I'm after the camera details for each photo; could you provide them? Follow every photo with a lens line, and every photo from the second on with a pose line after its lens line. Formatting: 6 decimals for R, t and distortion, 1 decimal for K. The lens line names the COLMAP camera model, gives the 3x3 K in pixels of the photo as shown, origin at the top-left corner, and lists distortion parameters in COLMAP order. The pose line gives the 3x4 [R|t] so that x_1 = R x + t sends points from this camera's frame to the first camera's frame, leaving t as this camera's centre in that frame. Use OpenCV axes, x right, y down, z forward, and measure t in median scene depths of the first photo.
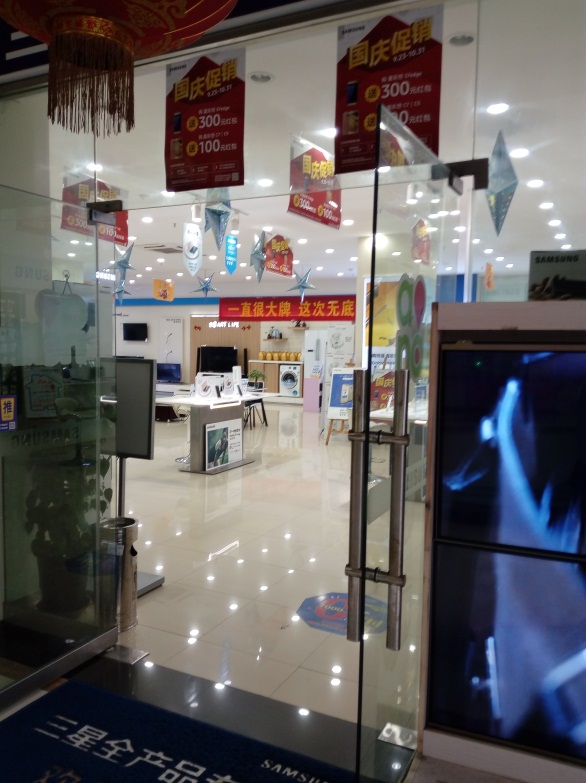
lens RADIAL K [[649.9, 0, 282.8], [0, 649.9, 396.7], [0, 0, 1]] dist [0.097598, -0.173101]
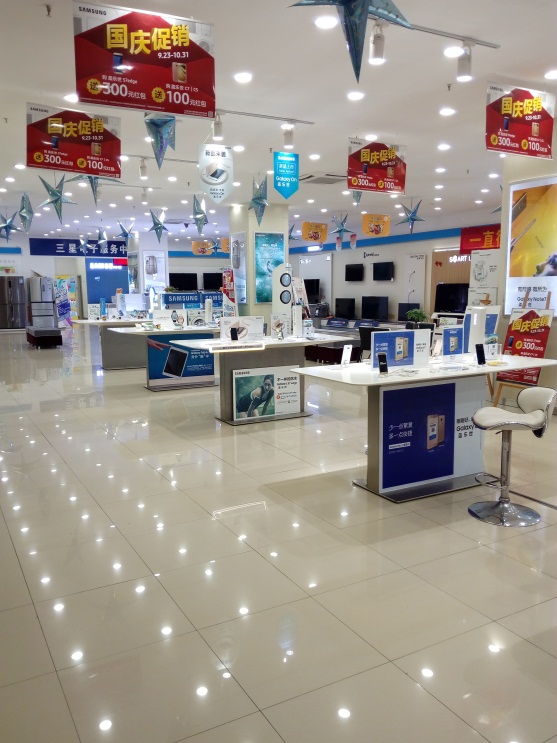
lens RADIAL K [[616.7, 0, 268.8], [0, 616.7, 376.4], [0, 0, 1]] dist [0.097598, -0.173101]
pose [[0.819544, 0.059553, -0.569913, 0.388351], [-0.023009, 0.997203, 0.071115, -0.009964], [0.572554, -0.045169, 0.818622, 0.307350]]
